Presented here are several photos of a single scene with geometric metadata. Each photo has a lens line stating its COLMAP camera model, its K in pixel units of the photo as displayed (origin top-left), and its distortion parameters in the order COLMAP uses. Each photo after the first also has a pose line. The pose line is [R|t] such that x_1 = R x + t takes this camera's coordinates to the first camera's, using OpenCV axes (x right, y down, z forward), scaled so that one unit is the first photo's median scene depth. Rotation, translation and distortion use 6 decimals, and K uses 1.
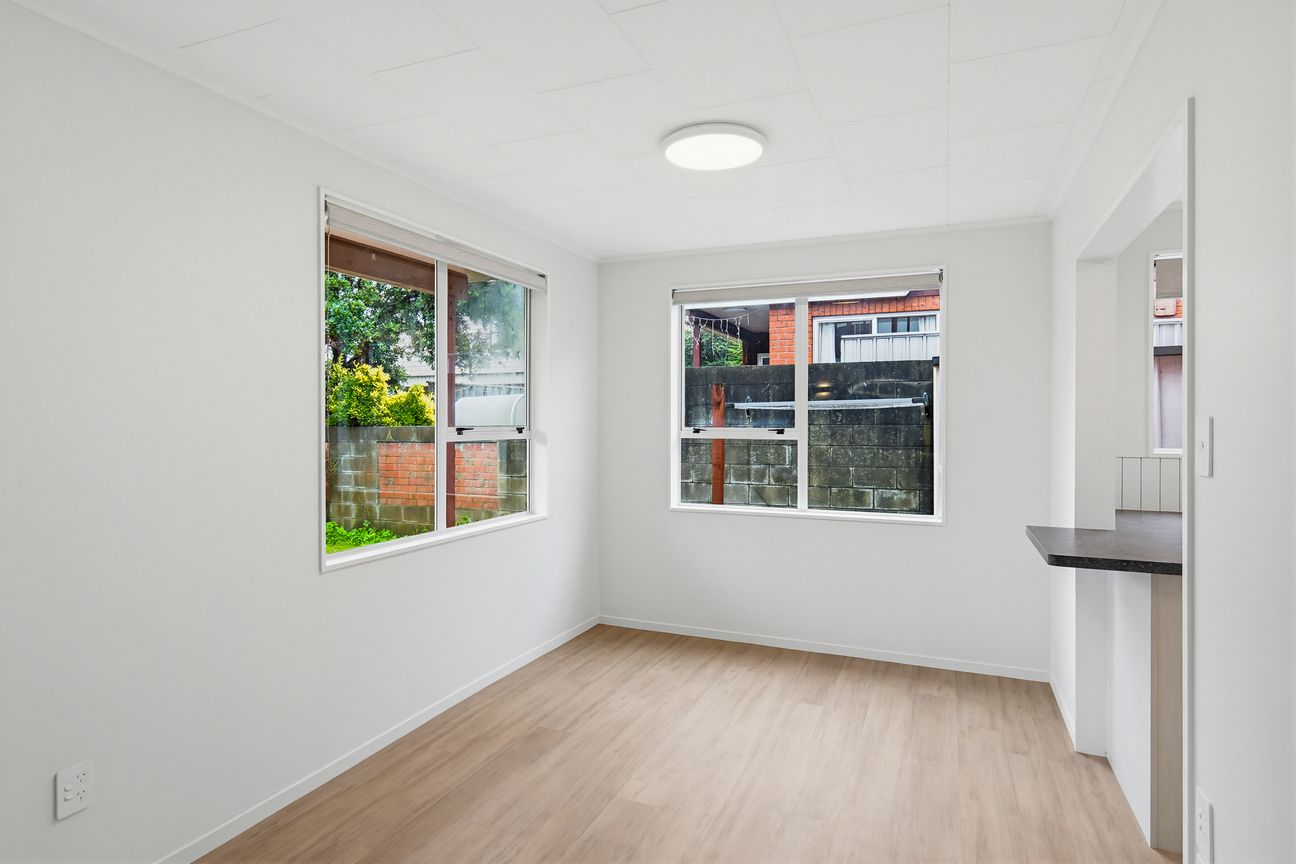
lens RADIAL K [[707.8, 0, 649.0], [0, 707.8, 425.6], [0, 0, 1]] dist [0.002189, 0.000409]
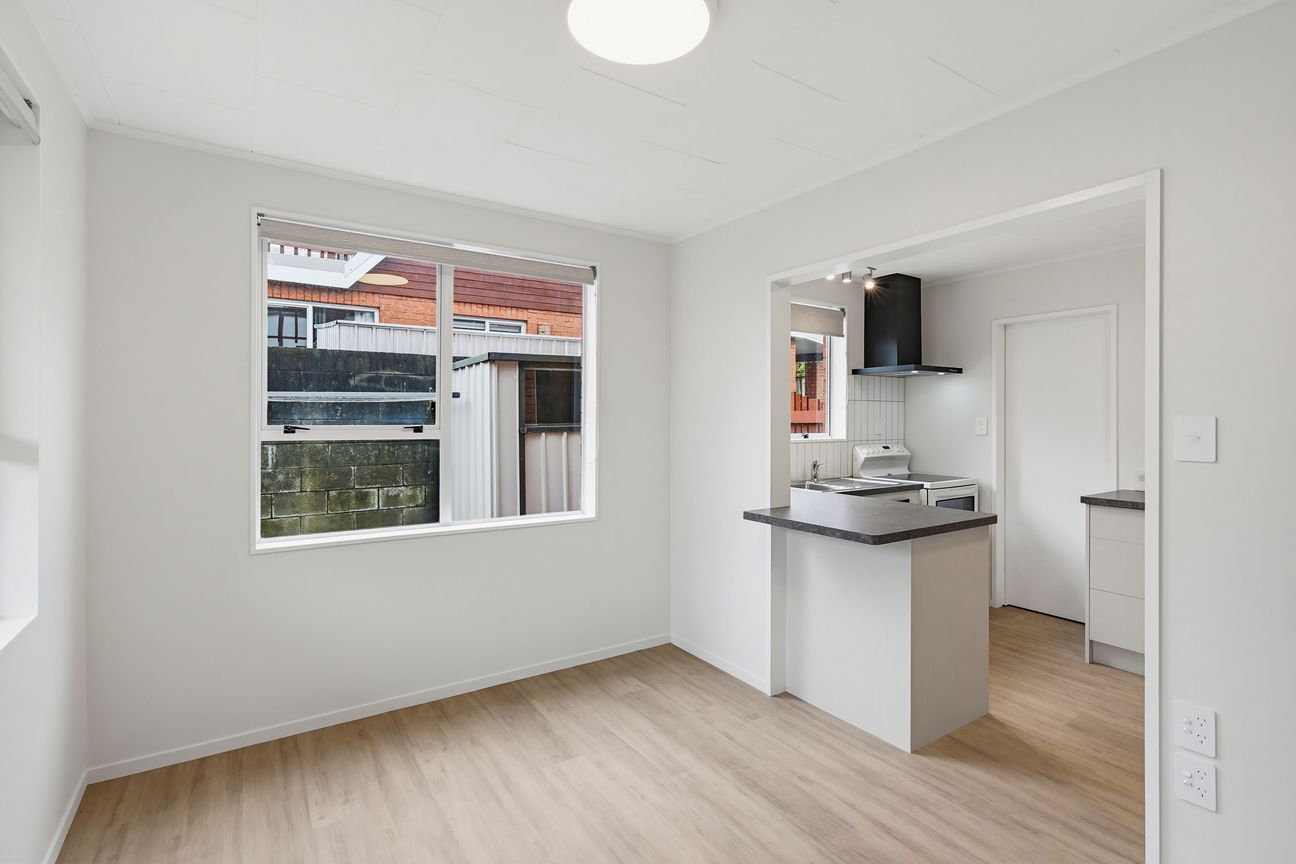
lens RADIAL K [[602.5, 0, 642.7], [0, 602.5, 418.2], [0, 0, 1]] dist [0.001604, 0.000315]
pose [[0.555243, -0.000554, 0.831688, -0.232476], [0.001287, 0.999999, -0.000193, -0.003412], [-0.831687, 0.001178, 0.555243, 0.404916]]
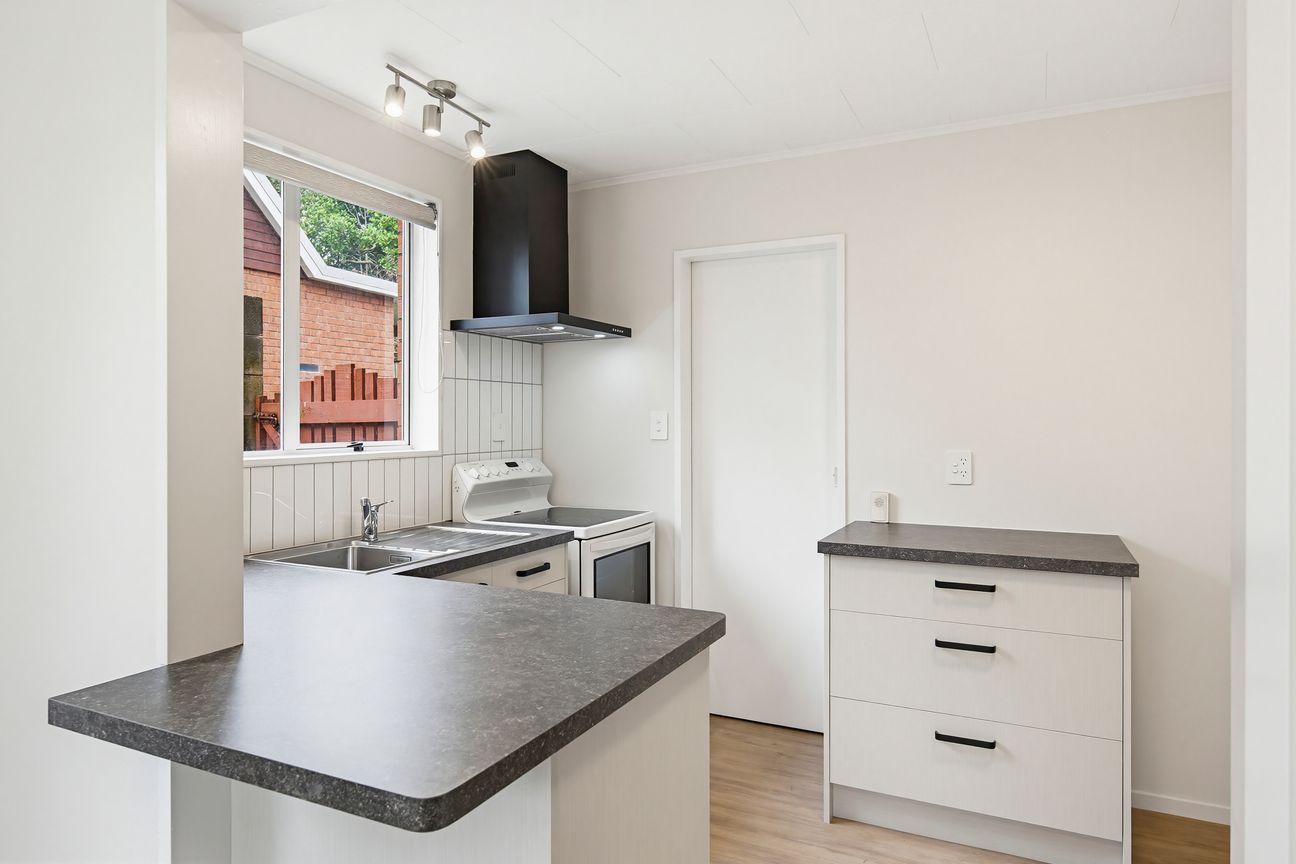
lens RADIAL K [[773.8, 0, 650.5], [0, 773.8, 423.3], [0, 0, 1]] dist [0.000834, 0.000086]
pose [[0.045463, -0.003853, 0.998959, 0.123091], [0.004325, 0.999984, 0.003660, 0.005424], [-0.998957, 0.004154, 0.045479, 0.464533]]
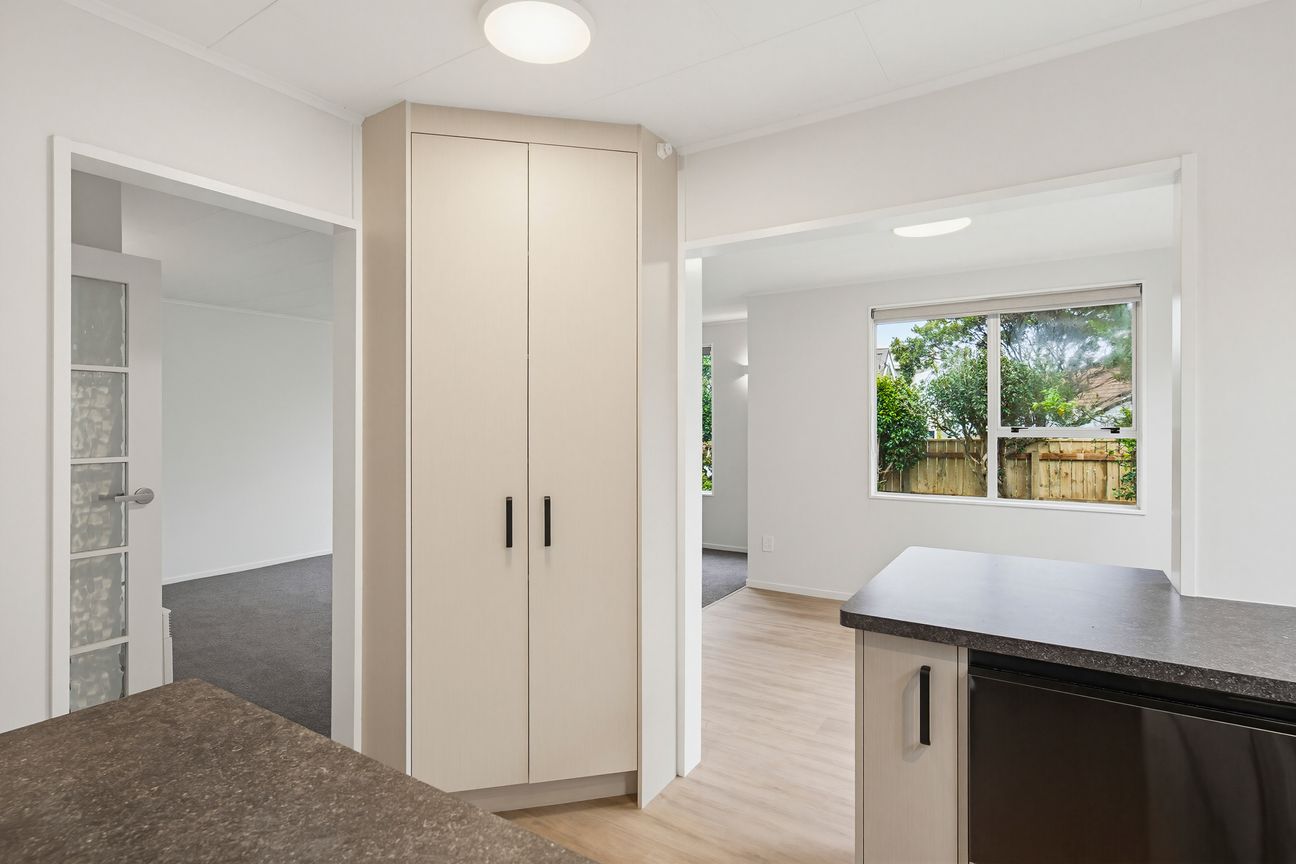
lens RADIAL K [[627.8, 0, 648.1], [0, 627.8, 423.6], [0, 0, 1]] dist [-0.000040, 0.000015]
pose [[-0.173953, -0.000562, -0.984754, 0.833802], [-0.001596, 0.999999, -0.000288, -0.003330], [0.984753, 0.001521, -0.173954, 0.403437]]
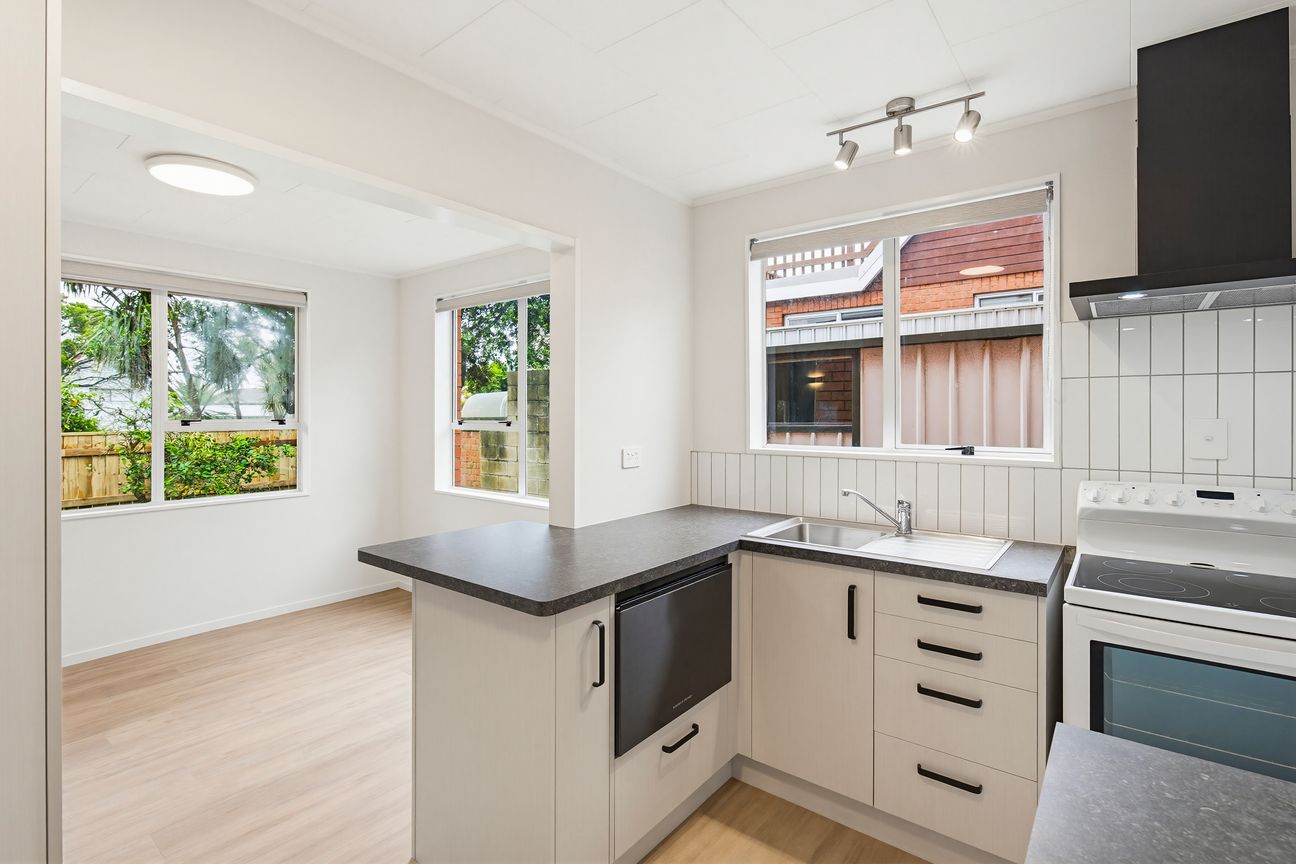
lens RADIAL K [[610.4, 0, 648.5], [0, 610.4, 414.6], [0, 0, 1]] dist [-0.001384, -0.000175]
pose [[0.965517, -0.000671, -0.260338, 0.626763], [0.000136, 0.999998, -0.002071, -0.004624], [0.260339, 0.001964, 0.965515, 0.141085]]
